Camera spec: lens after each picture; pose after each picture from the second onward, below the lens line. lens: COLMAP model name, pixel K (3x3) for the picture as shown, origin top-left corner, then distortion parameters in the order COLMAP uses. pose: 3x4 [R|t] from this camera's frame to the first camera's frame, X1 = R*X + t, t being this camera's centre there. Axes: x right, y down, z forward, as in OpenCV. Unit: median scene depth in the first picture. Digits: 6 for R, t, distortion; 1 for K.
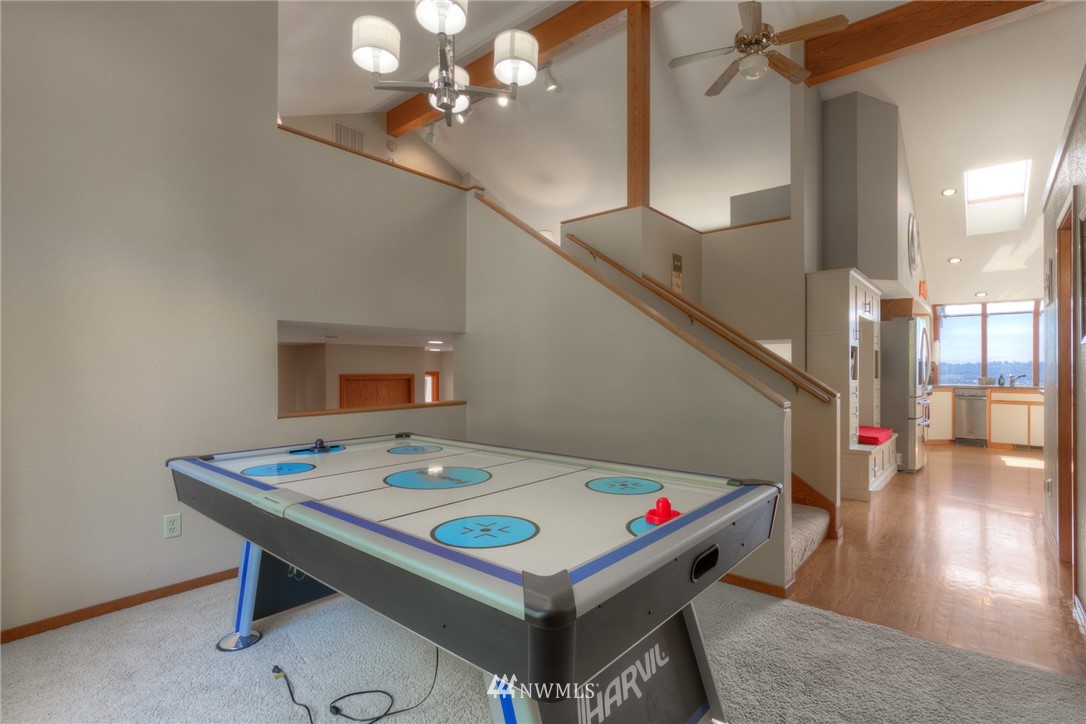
lens RADIAL K [[499.0, 0, 544.6], [0, 499.0, 364.6], [0, 0, 1]] dist [-0.004375, 0.000809]
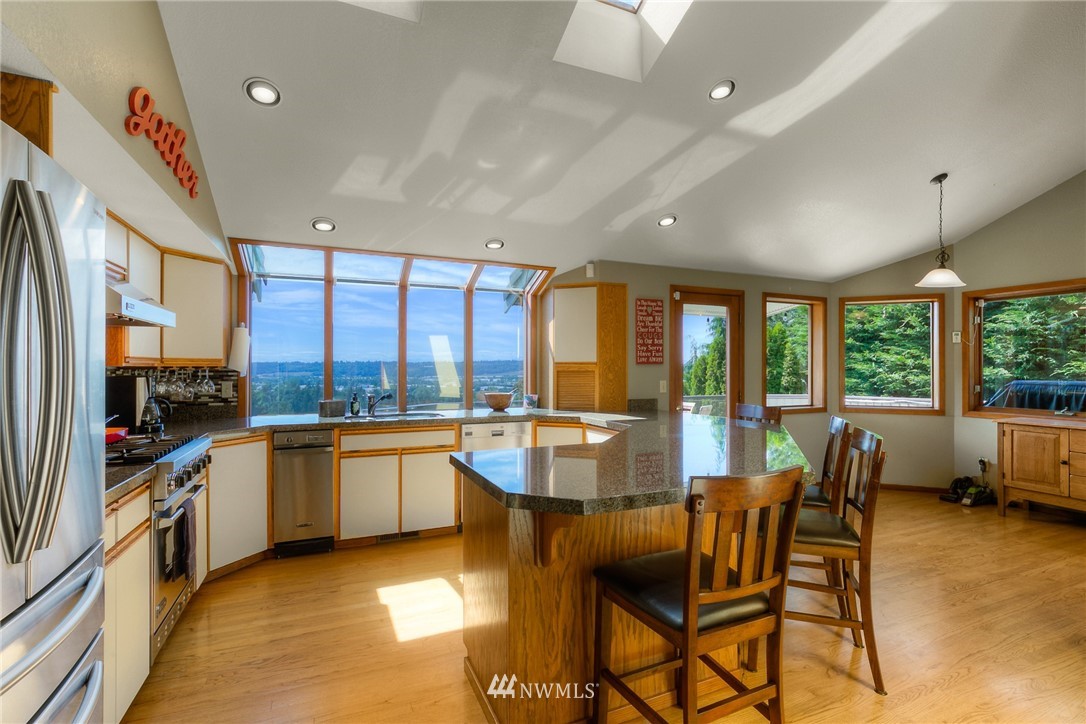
lens RADIAL K [[499.0, 0, 545.4], [0, 499.0, 363.7], [0, 0, 1]] dist [-0.004375, 0.000809]
pose [[0.420032, 0.000439, 0.907509, 0.530335], [-0.001111, 0.999999, 0.000031, -0.013340], [-0.907509, -0.001021, 0.420032, 0.602909]]
